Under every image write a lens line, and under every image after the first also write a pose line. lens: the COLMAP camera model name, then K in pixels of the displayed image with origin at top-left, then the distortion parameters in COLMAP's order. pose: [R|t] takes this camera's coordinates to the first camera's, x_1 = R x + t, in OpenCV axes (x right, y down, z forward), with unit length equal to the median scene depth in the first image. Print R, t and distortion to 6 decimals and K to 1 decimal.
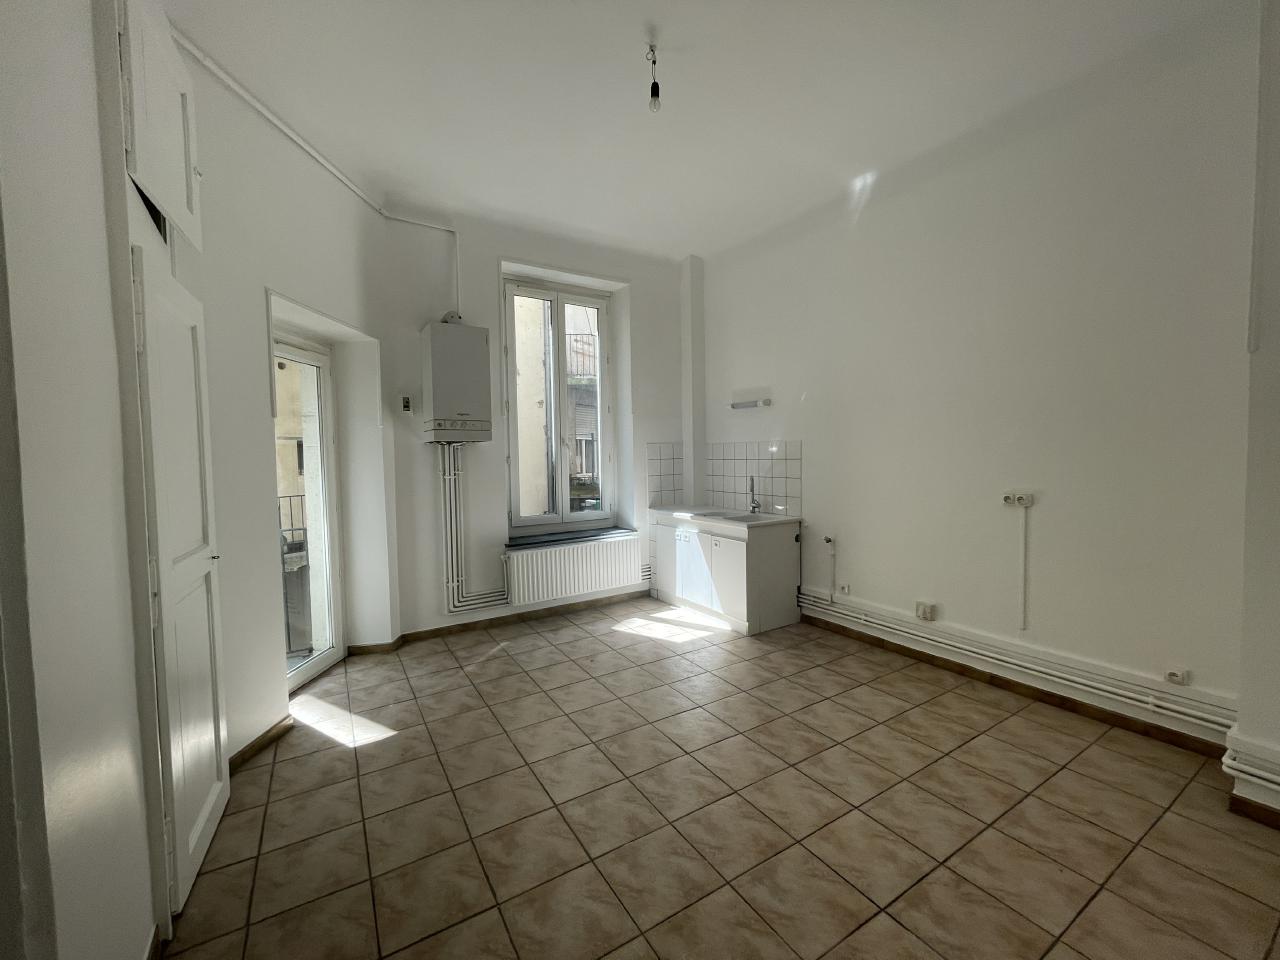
lens RADIAL K [[514.6, 0, 639.2], [0, 514.6, 477.8], [0, 0, 1]] dist [-0.002581, -0.000293]
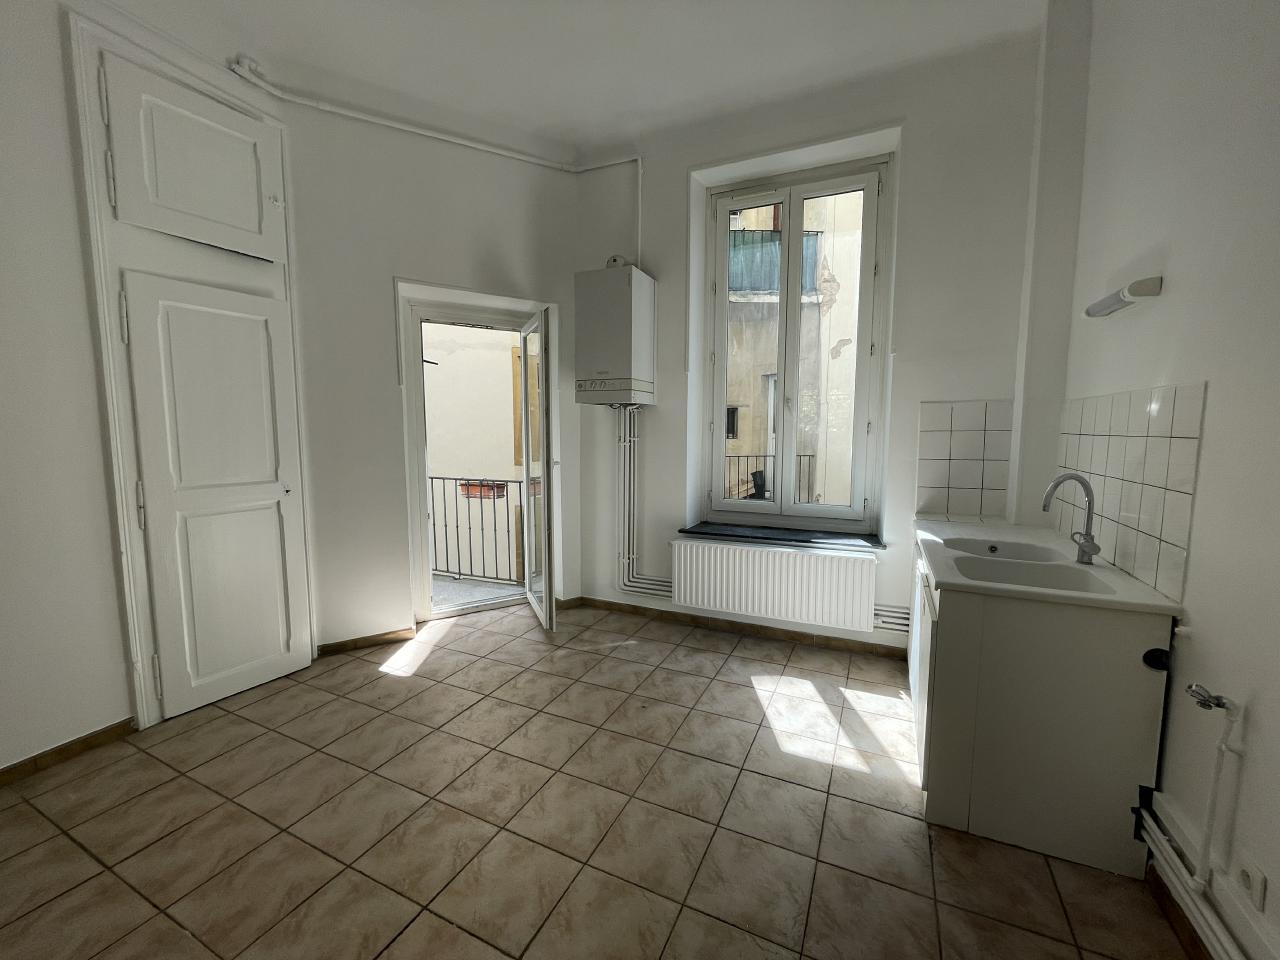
lens RADIAL K [[514.6, 0, 642.5], [0, 514.6, 479.2], [0, 0, 1]] dist [-0.002581, -0.000293]
pose [[0.547117, 0.101329, -0.830901, 0.411110], [-0.049262, 0.994823, 0.088883, -0.021626], [0.835606, -0.007697, 0.549276, 0.526970]]
